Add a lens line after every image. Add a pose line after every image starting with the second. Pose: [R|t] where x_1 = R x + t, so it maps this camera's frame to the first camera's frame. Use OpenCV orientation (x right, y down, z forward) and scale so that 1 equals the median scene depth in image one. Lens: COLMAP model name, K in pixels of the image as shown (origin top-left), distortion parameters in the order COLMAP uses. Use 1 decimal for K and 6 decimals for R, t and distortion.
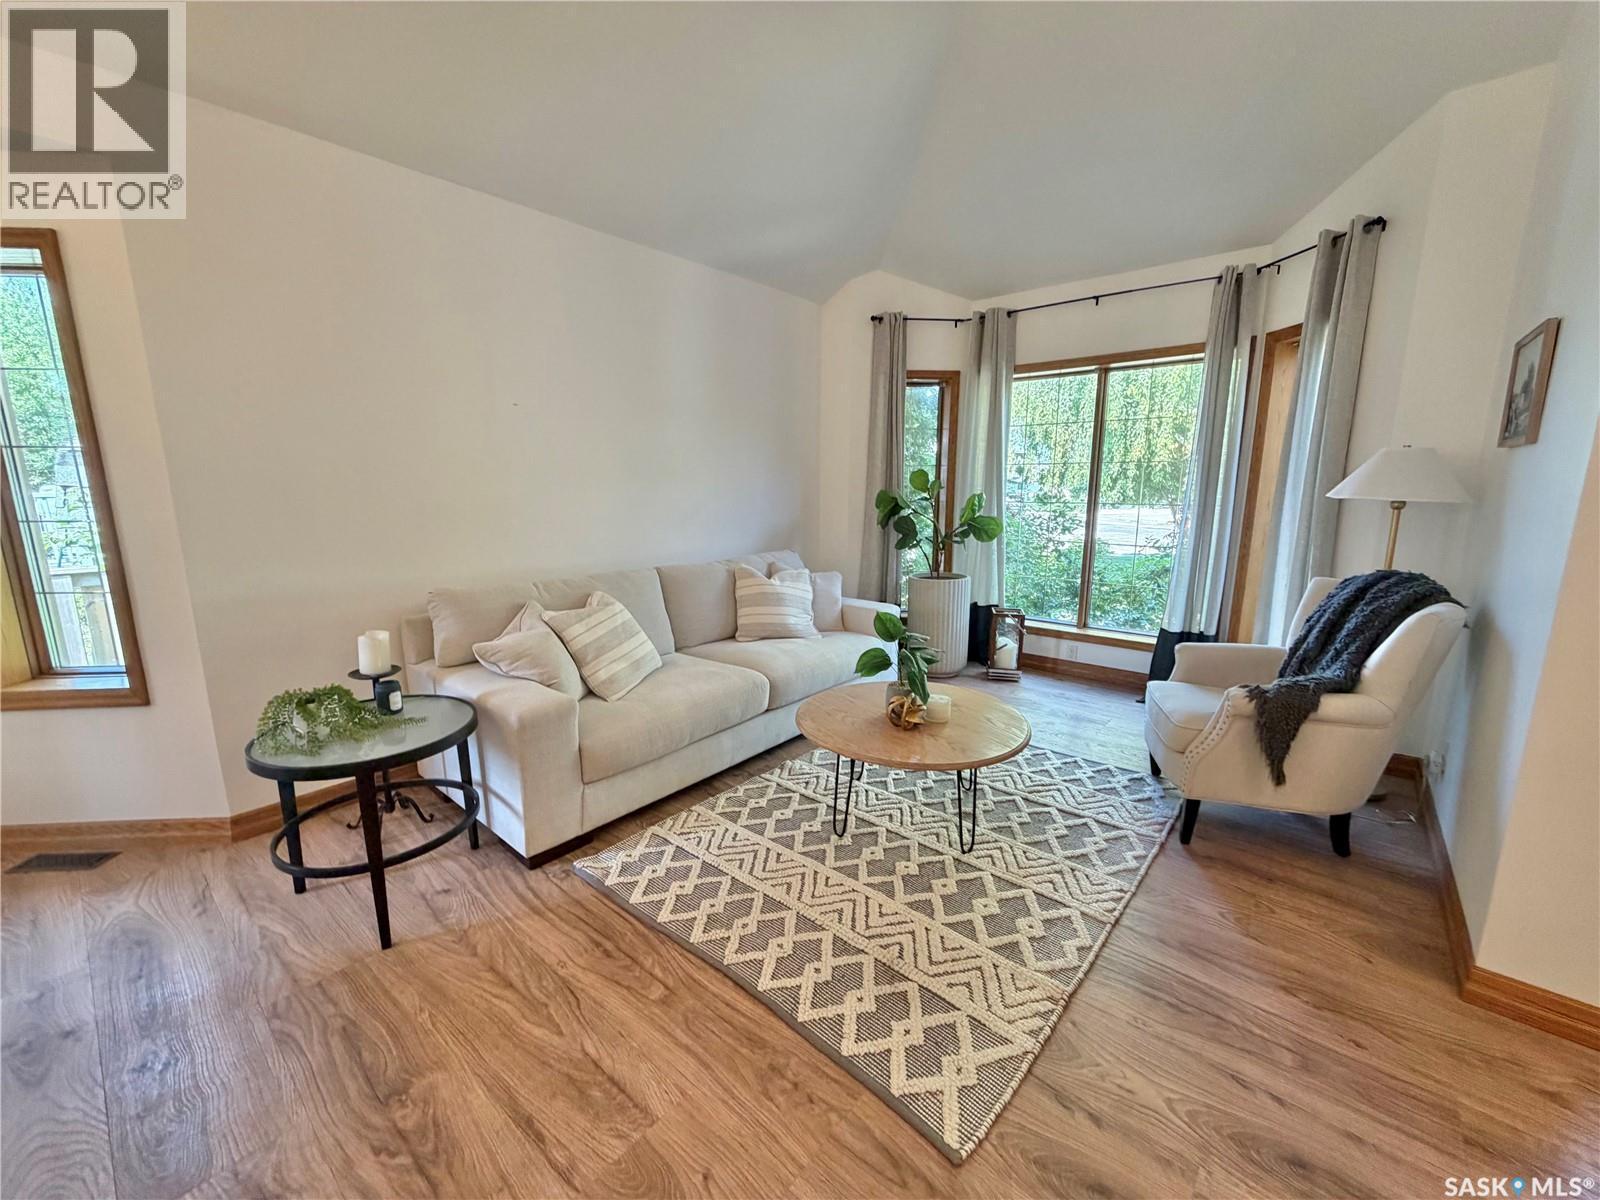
lens RADIAL K [[636.7, 0, 796.5], [0, 636.7, 603.1], [0, 0, 1]] dist [-0.000243, 0.000264]
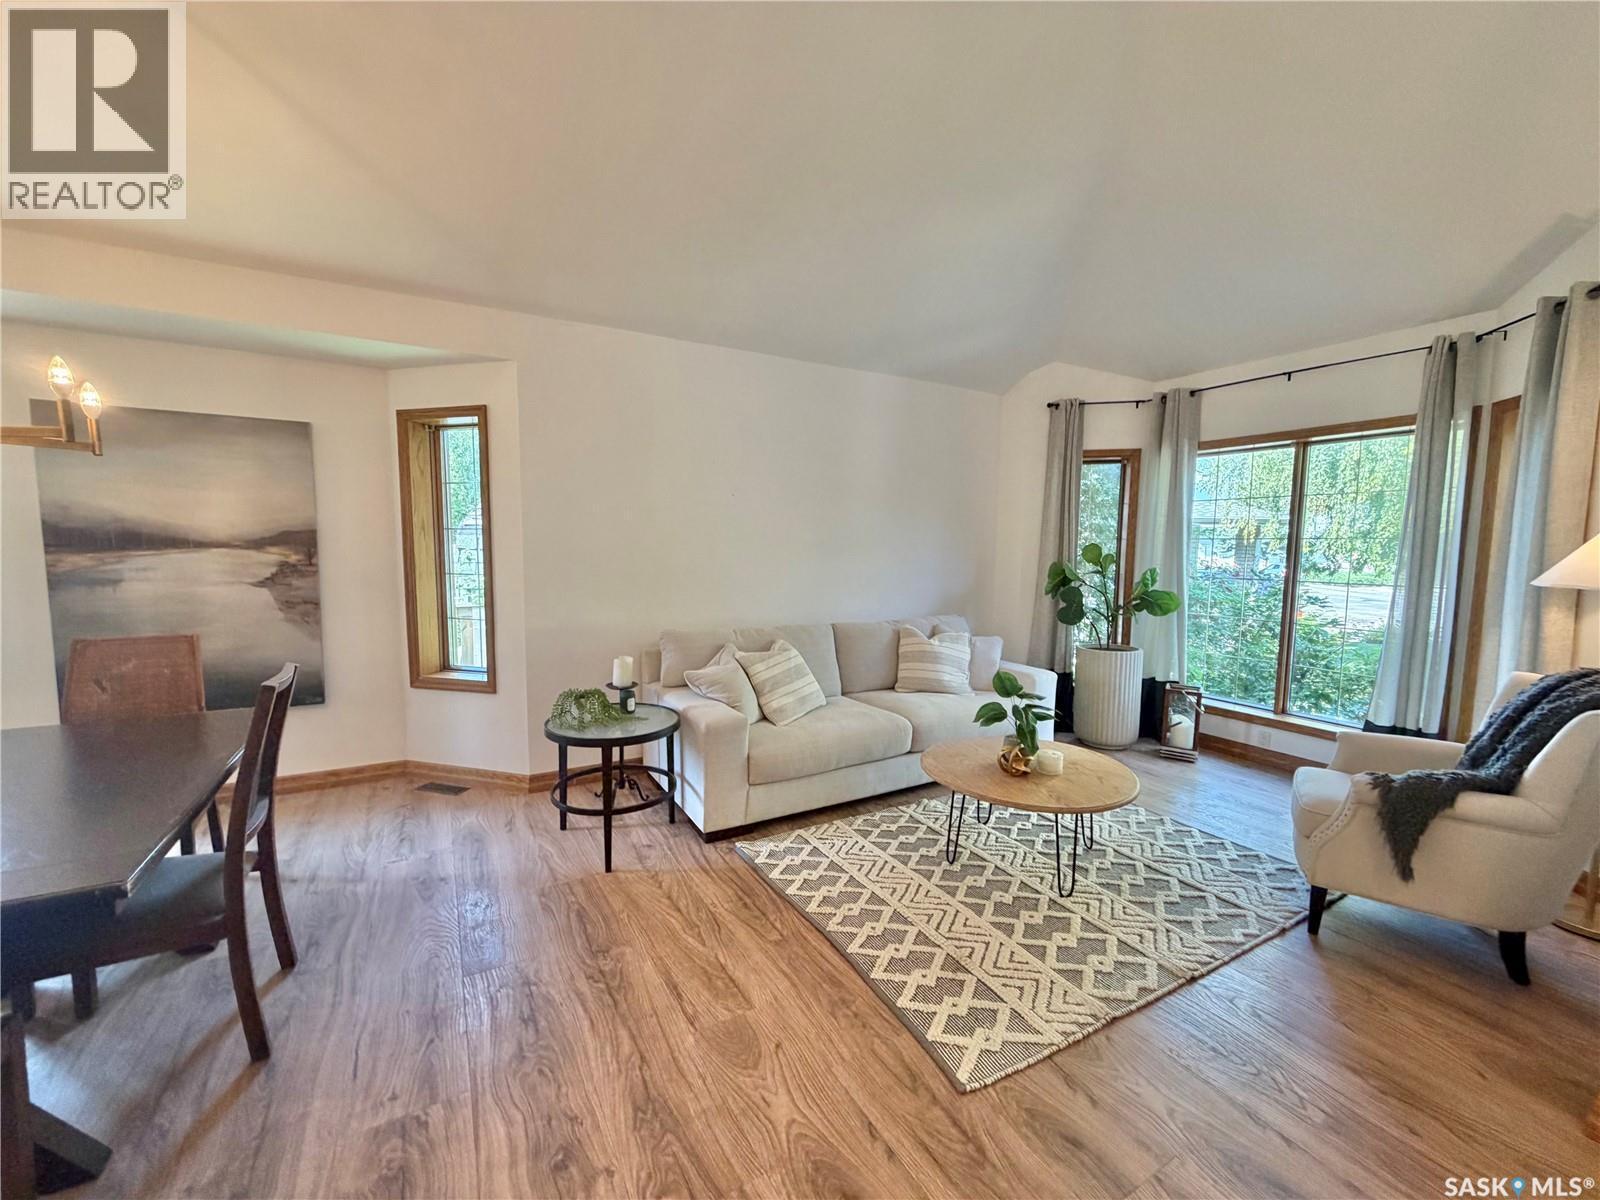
lens RADIAL K [[636.7, 0, 796.5], [0, 636.7, 603.1], [0, 0, 1]] dist [-0.000243, 0.000264]
pose [[0.940522, 0.042390, -0.337077, 0.179659], [-0.074730, 0.993698, -0.083549, 0.016486], [0.331411, 0.103769, 0.937763, -0.227526]]
